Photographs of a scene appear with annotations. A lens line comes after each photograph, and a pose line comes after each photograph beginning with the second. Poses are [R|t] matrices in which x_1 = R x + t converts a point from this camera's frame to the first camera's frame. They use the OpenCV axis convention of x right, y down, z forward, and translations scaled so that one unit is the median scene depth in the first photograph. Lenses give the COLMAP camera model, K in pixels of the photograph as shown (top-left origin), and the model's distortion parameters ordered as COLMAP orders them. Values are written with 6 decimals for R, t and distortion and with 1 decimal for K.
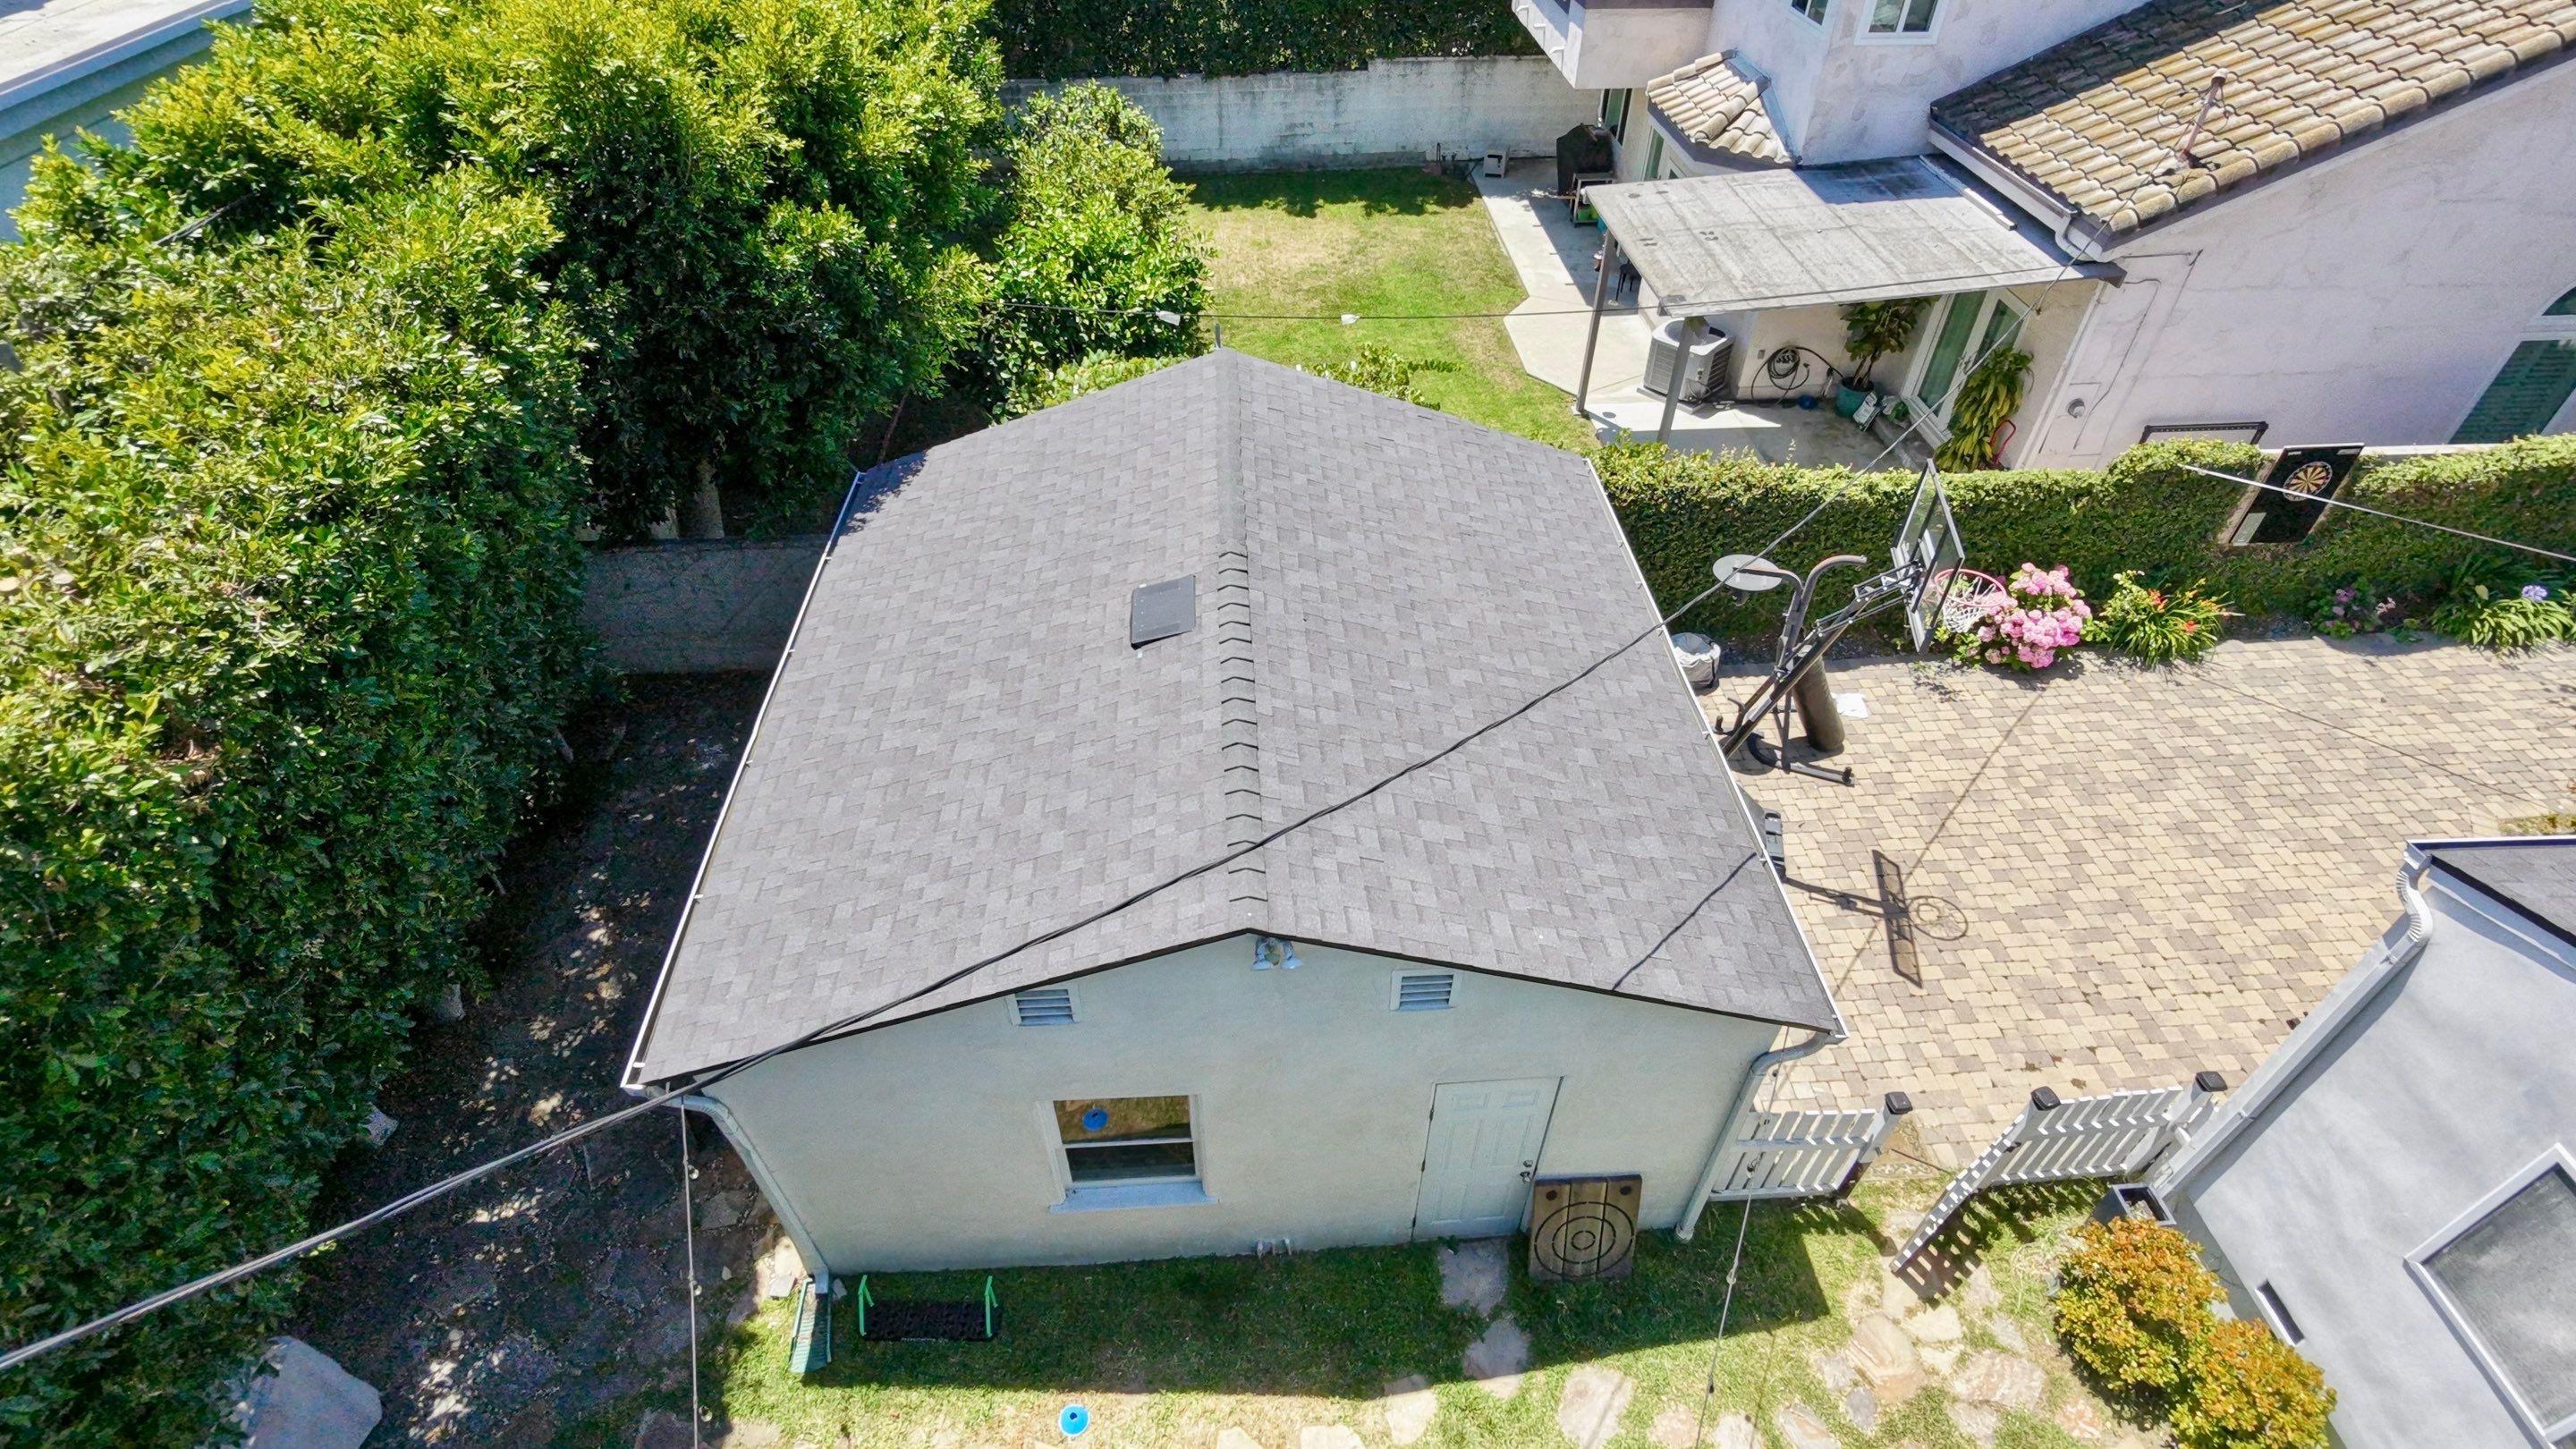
lens RADIAL K [[1230.9, 0, 1288.0], [0, 1230.9, 724.5], [0, 0, 1]] dist [0.001939, 0.000846]
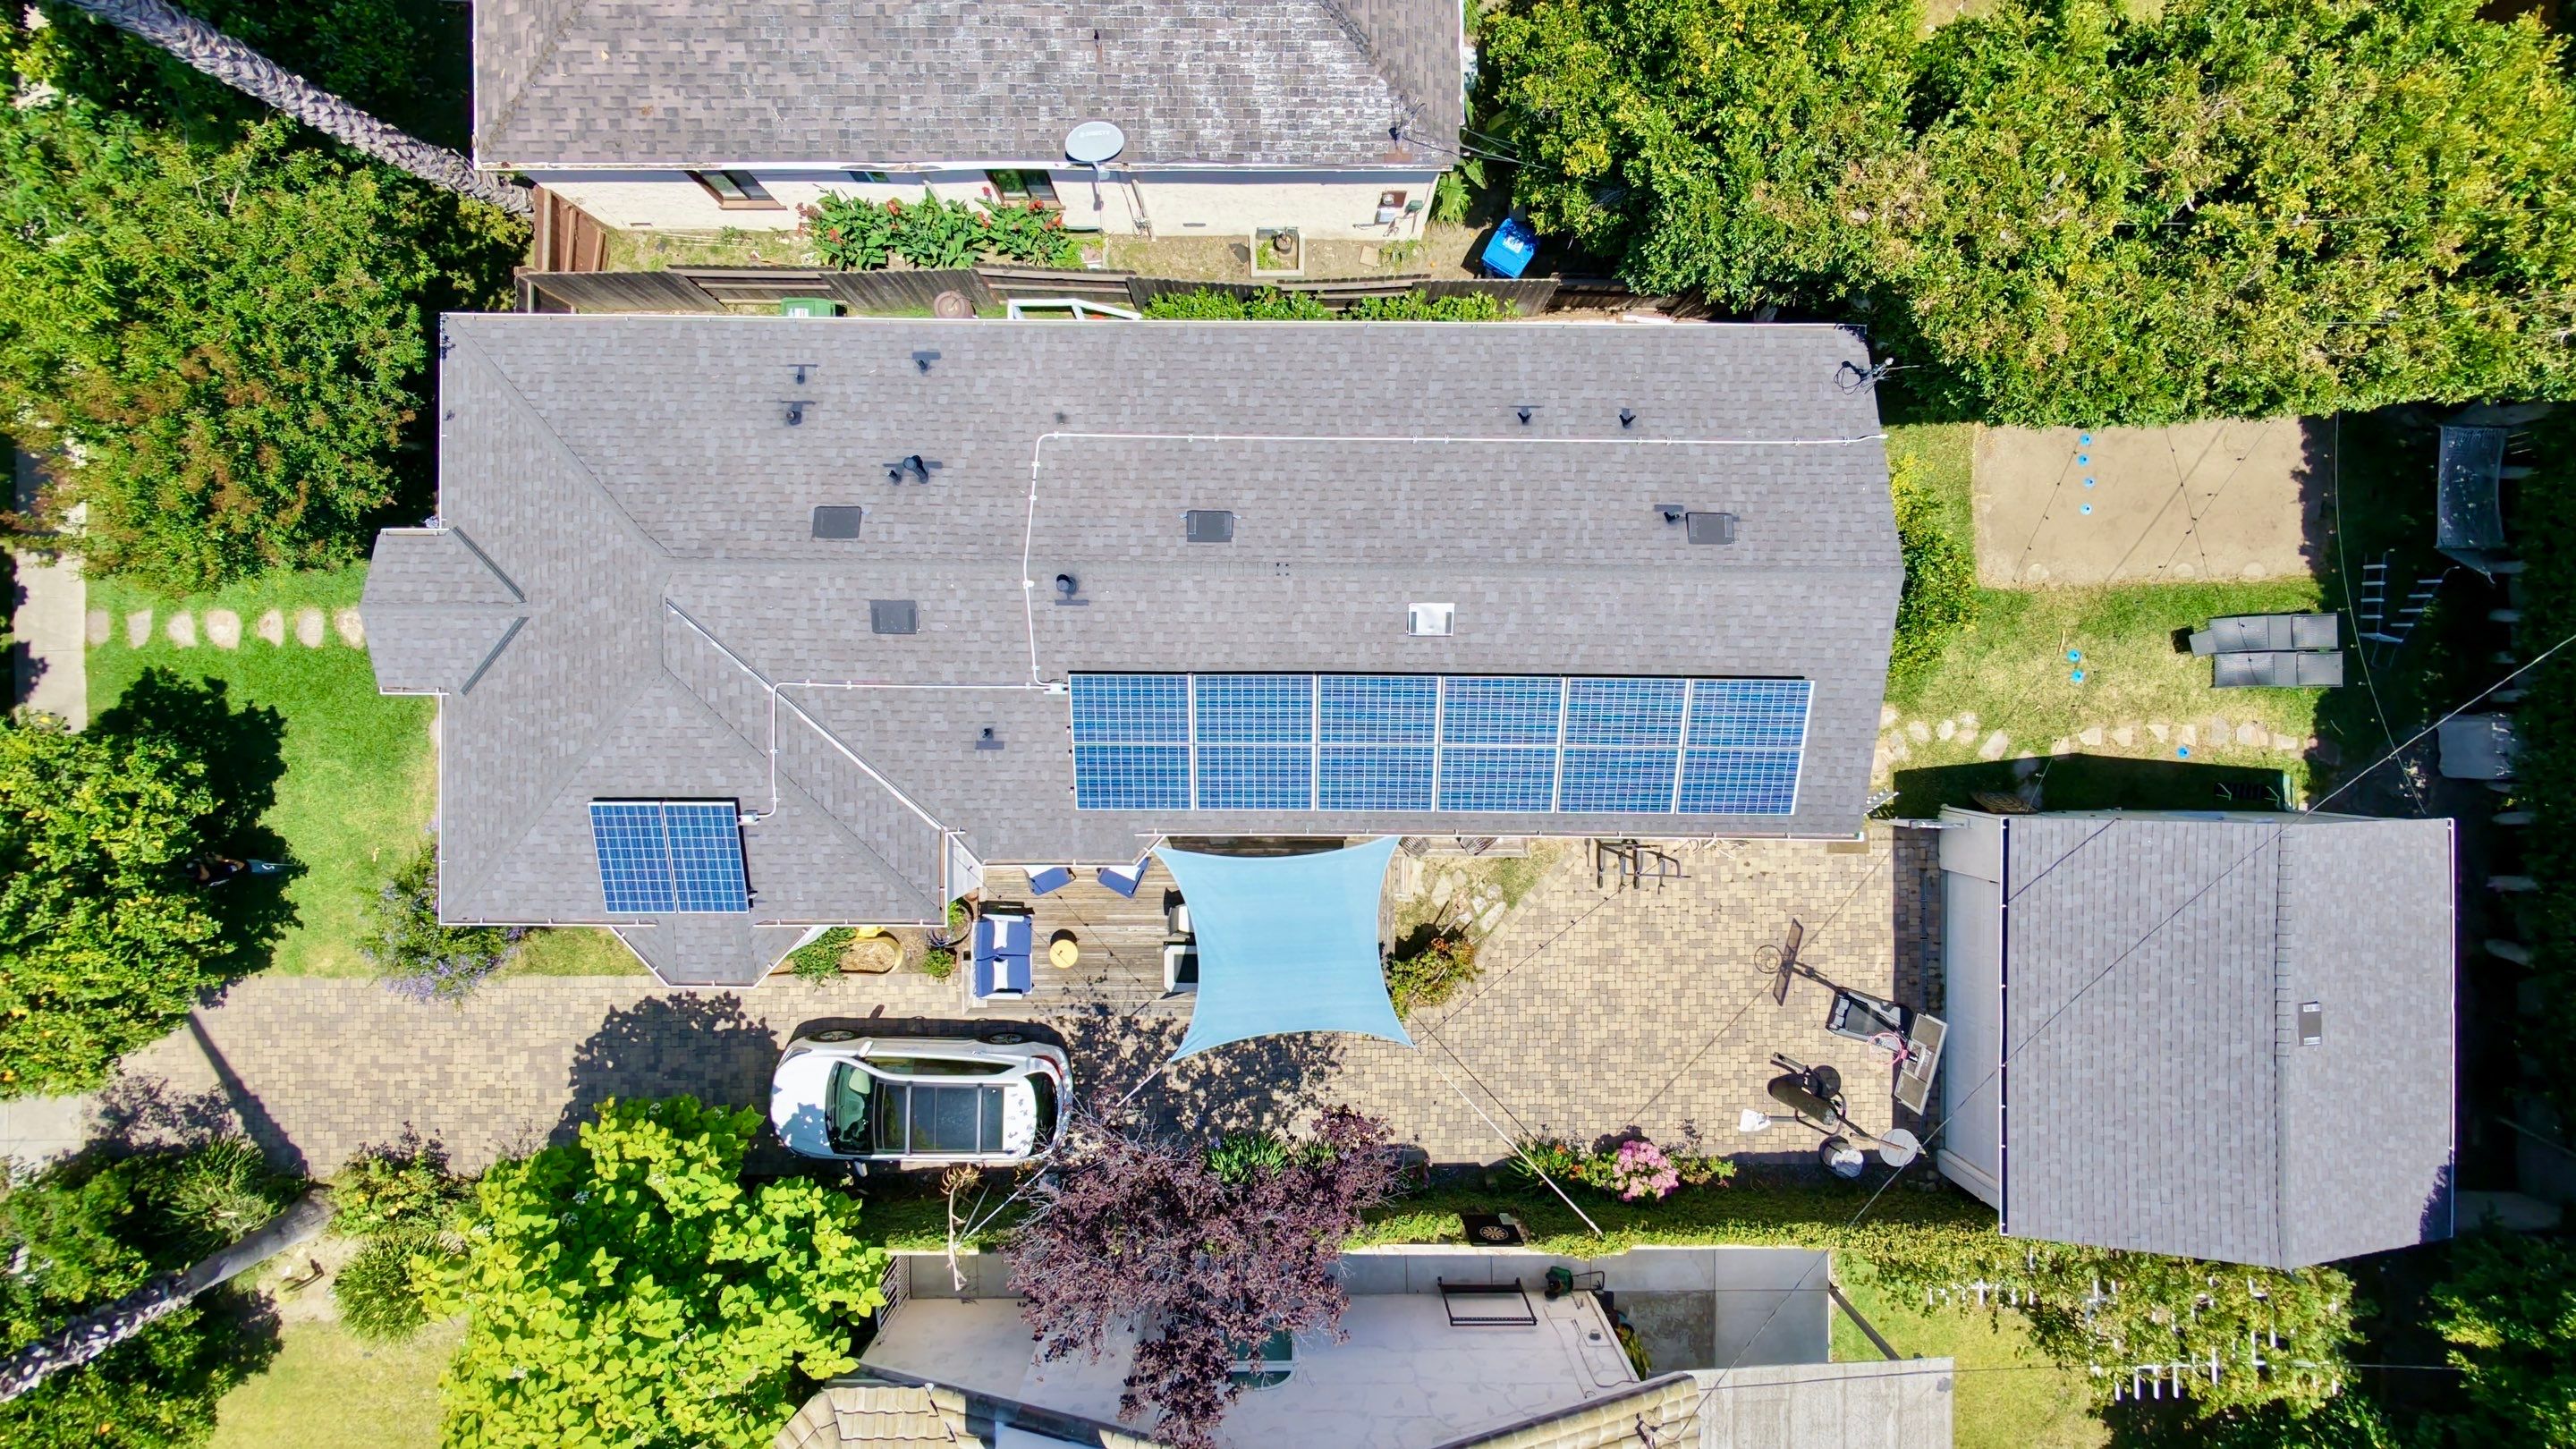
lens RADIAL K [[1230.9, 0, 1288.0], [0, 1230.9, 724.5], [0, 0, 1]] dist [0.001939, 0.000846]
pose [[-0.998109, -0.059834, -0.014082, 1.551019], [0.029840, -0.671930, 0.740013, -1.237721], [-0.053740, 0.738194, 0.672445, -0.652806]]
